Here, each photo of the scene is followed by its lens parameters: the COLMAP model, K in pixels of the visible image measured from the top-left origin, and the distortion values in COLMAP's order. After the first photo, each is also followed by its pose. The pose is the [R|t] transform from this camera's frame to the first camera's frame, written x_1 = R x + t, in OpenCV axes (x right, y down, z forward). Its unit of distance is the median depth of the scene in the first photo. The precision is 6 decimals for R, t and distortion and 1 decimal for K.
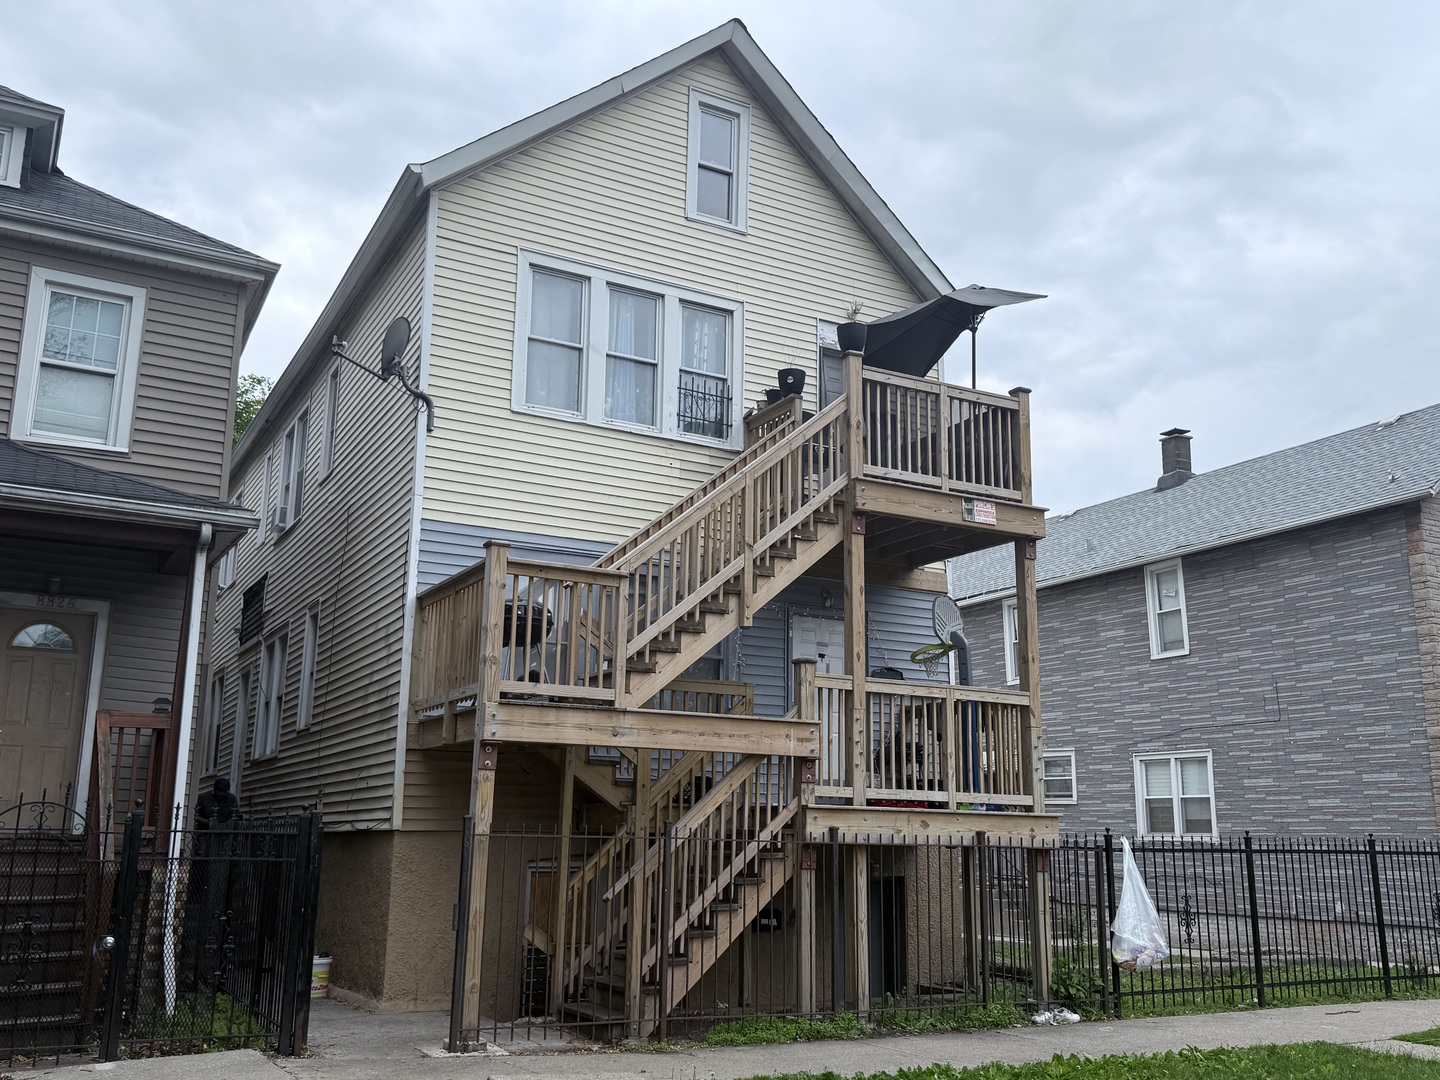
lens RADIAL K [[1326.3, 0, 716.2], [0, 1326.3, 538.9], [0, 0, 1]] dist [0.040648, 0.000000]
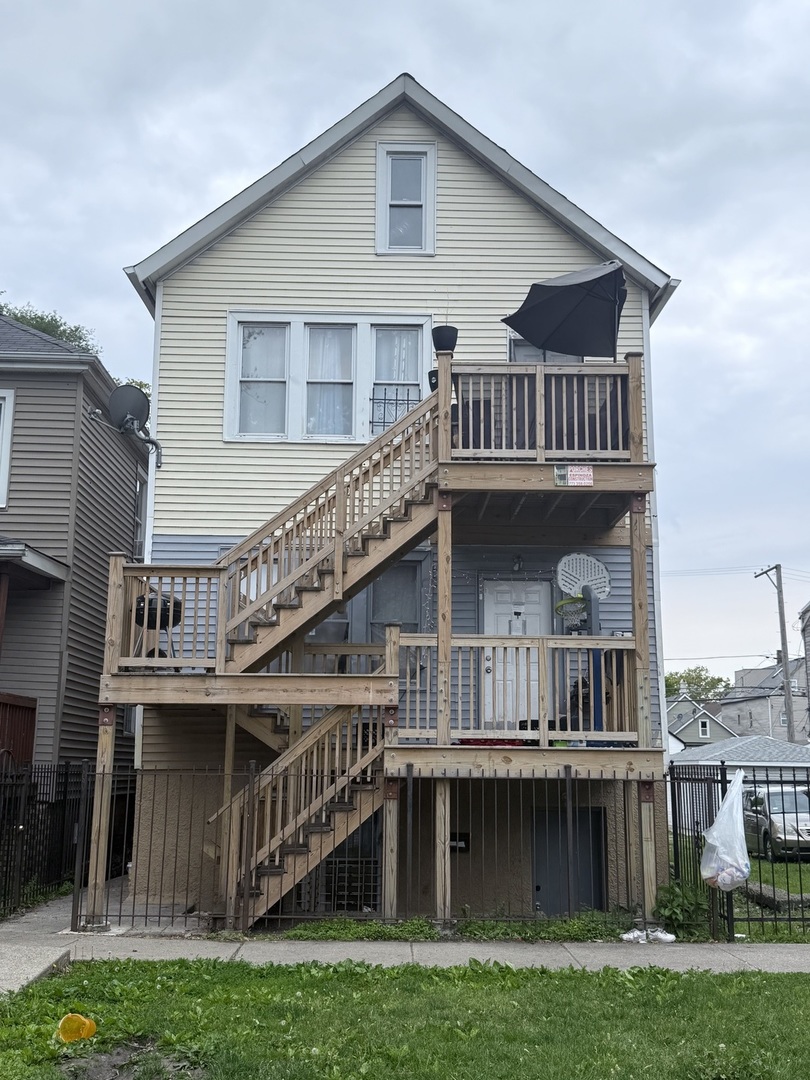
lens RADIAL K [[1196.0, 0, 404.6], [0, 1196.0, 537.5], [0, 0, 1]] dist [0.053814, 0.000000]
pose [[0.881317, -0.098498, -0.462145, 0.545285], [0.109900, 0.993940, -0.002259, 0.017466], [0.459567, -0.048799, 0.886802, 0.058574]]
